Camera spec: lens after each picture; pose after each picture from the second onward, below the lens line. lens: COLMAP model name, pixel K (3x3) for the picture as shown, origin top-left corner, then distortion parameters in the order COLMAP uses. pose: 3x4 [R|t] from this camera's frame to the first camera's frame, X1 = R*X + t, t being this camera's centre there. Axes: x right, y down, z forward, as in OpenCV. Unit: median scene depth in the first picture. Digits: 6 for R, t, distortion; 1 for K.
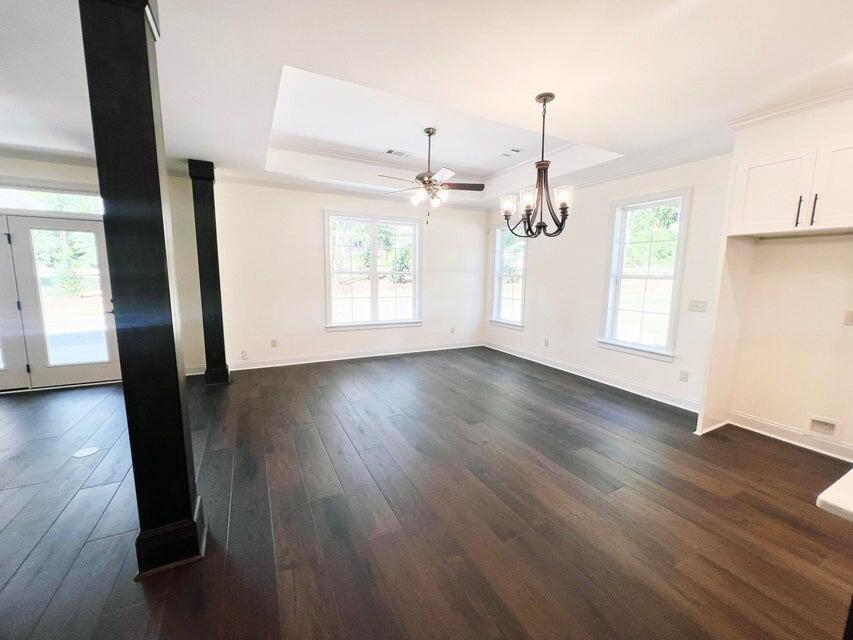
lens RADIAL K [[345.4, 0, 427.7], [0, 345.4, 322.9], [0, 0, 1]] dist [-0.002368, -0.000104]
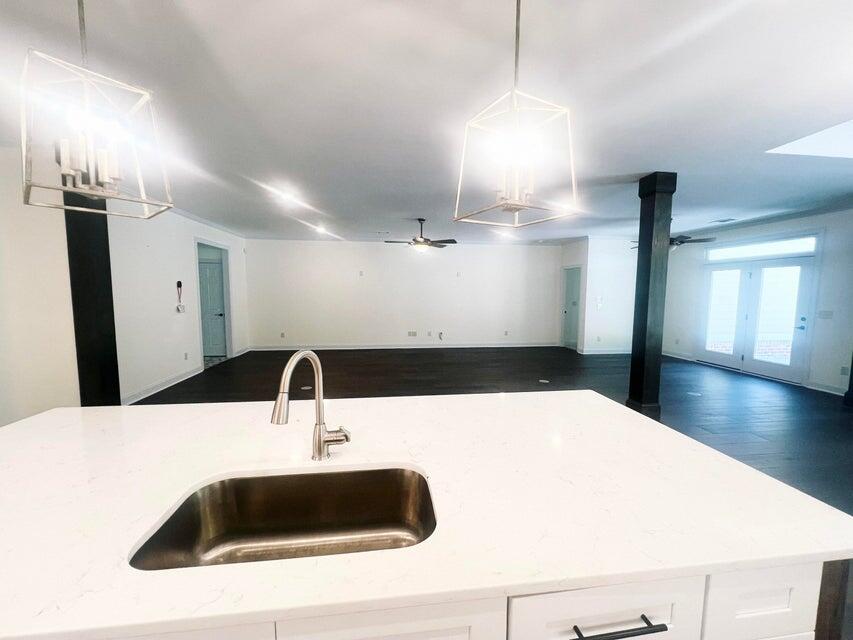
lens RADIAL K [[345.4, 0, 427.7], [0, 345.4, 322.9], [0, 0, 1]] dist [-0.002368, -0.000104]
pose [[-0.359228, 0.068846, -0.930707, 0.805838], [-0.143520, 0.981337, 0.127986, -0.018991], [0.922148, 0.179551, -0.342642, 0.203983]]
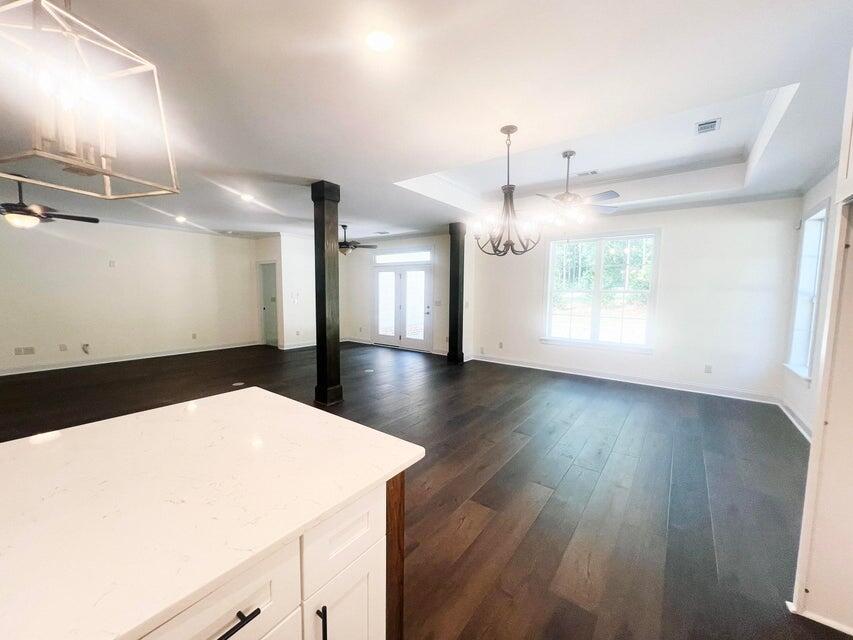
lens RADIAL K [[345.4, 0, 427.7], [0, 345.4, 322.9], [0, 0, 1]] dist [-0.002368, -0.000104]
pose [[0.432772, 0.075991, -0.898295, 0.802339], [-0.131613, 0.991091, 0.020434, -0.021831], [0.891844, 0.109384, 0.438918, 0.231792]]
